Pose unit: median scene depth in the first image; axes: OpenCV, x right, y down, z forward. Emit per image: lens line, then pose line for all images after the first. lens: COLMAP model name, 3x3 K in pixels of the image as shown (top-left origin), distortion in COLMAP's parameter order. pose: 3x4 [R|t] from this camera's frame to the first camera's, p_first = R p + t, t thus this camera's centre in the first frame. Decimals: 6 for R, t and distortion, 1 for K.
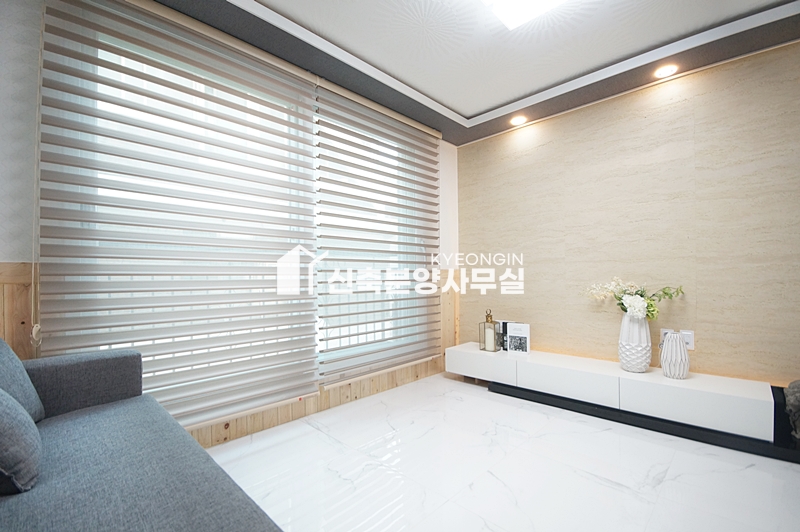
lens RADIAL K [[351.7, 0, 396.1], [0, 351.7, 275.2], [0, 0, 1]] dist [-0.001104, -0.000056]
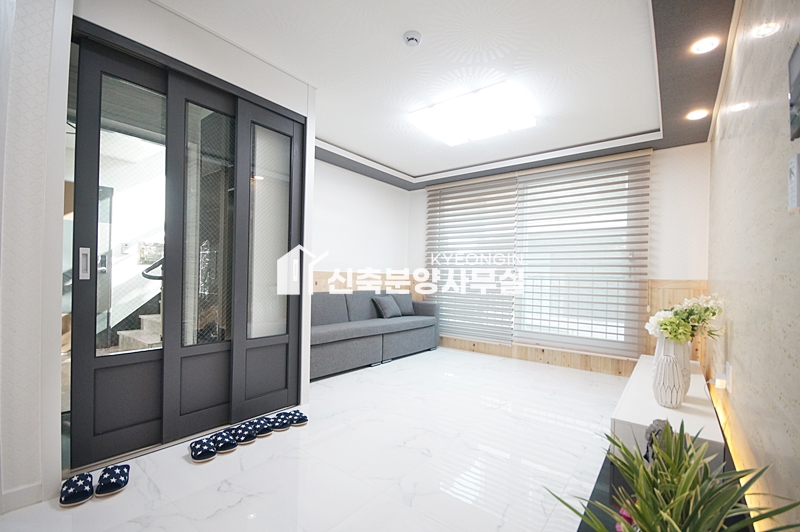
lens RADIAL K [[351.7, 0, 396.1], [0, 351.7, 275.2], [0, 0, 1]] dist [-0.001104, -0.000056]
pose [[0.098134, 0.008318, -0.995138, 1.265237], [-0.020520, 0.999769, 0.006334, -0.024956], [0.994962, 0.019798, 0.098282, 0.179875]]
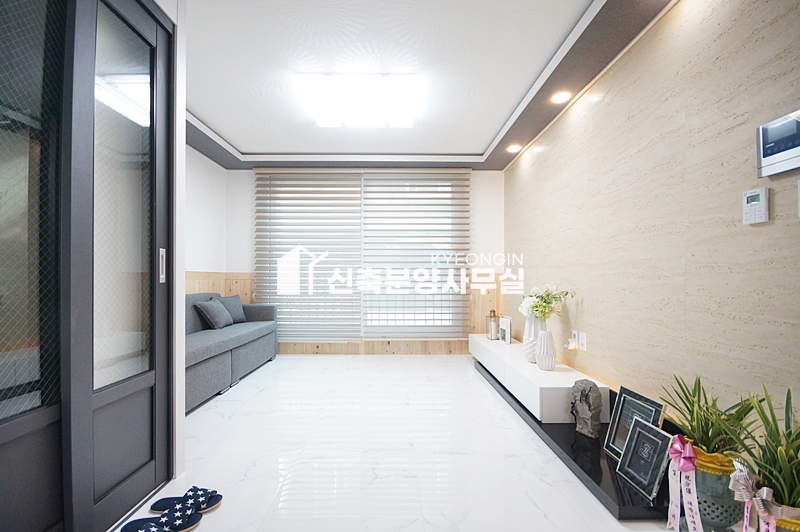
lens RADIAL K [[351.7, 0, 396.1], [0, 351.7, 275.2], [0, 0, 1]] dist [-0.001104, -0.000056]
pose [[0.700961, 0.006217, -0.713173, 0.995443], [-0.005821, 0.999979, 0.002996, -0.014916], [0.713176, 0.002051, 0.700982, -0.124016]]
